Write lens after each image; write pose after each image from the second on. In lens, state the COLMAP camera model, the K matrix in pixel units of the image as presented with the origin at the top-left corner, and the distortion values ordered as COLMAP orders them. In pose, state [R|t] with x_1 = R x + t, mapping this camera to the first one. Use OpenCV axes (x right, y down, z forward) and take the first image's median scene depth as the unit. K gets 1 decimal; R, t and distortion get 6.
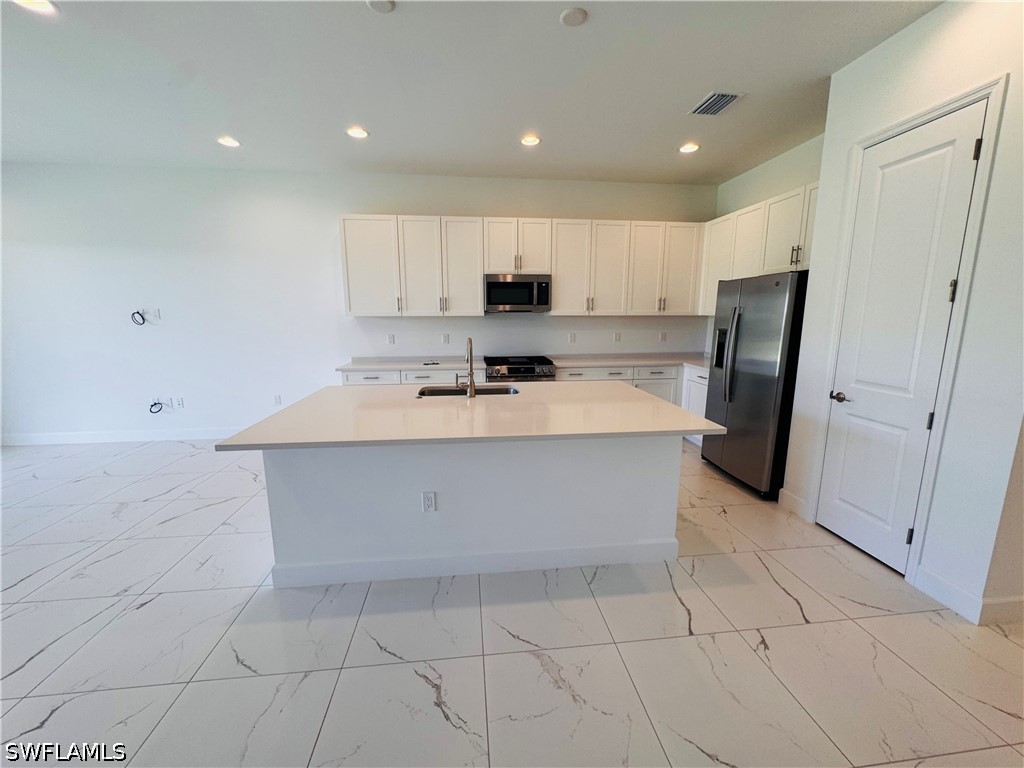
lens RADIAL K [[411.7, 0, 510.4], [0, 411.7, 386.3], [0, 0, 1]] dist [-0.003287, -0.000192]
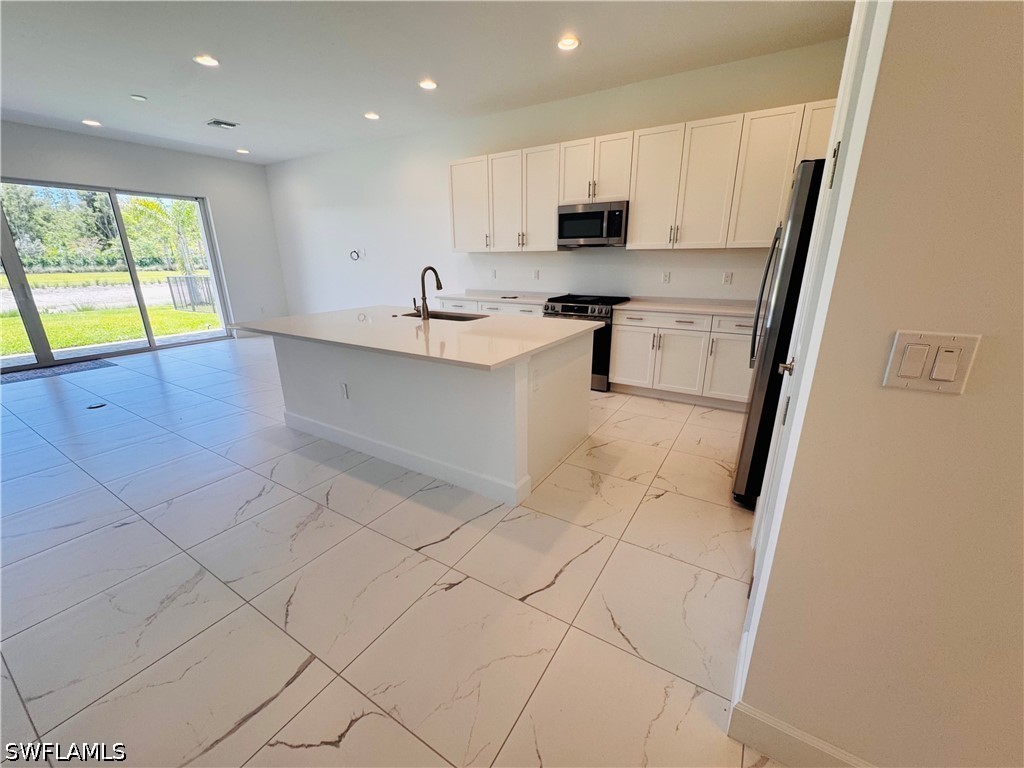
lens RADIAL K [[411.7, 0, 512.1], [0, 411.7, 384.3], [0, 0, 1]] dist [-0.003287, -0.000192]
pose [[0.783749, 0.178859, -0.594766, 0.490193], [-0.104930, 0.982002, 0.157039, -0.001517], [0.612149, -0.060670, 0.788411, 0.143226]]
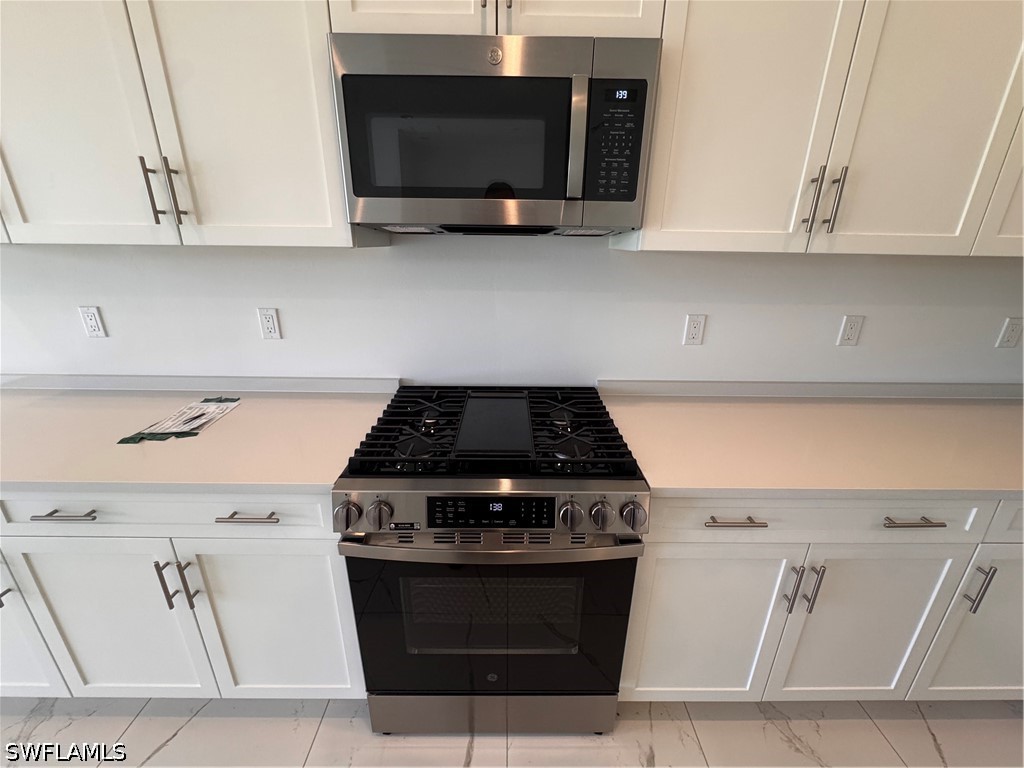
lens RADIAL K [[411.7, 0, 510.7], [0, 411.7, 382.9], [0, 0, 1]] dist [-0.003287, -0.000192]
pose [[0.994024, 0.050366, -0.096844, 0.052920], [-0.034755, 0.987049, 0.156610, -0.133876], [0.103478, -0.152309, 0.982901, 0.764068]]
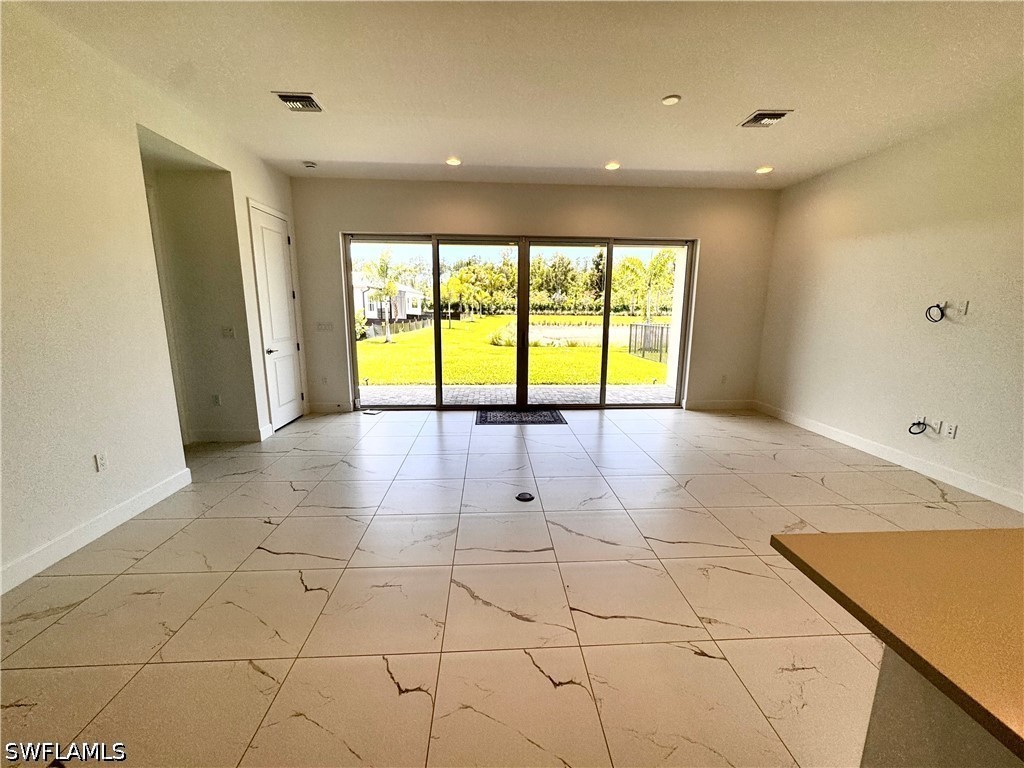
lens RADIAL K [[411.7, 0, 515.4], [0, 411.7, 386.5], [0, 0, 1]] dist [-0.003287, -0.000192]
pose [[-0.047164, 0.191581, -0.980343, -0.076530], [-0.184988, 0.962783, 0.197049, -0.037004], [0.981608, 0.190645, -0.009968, 0.243765]]
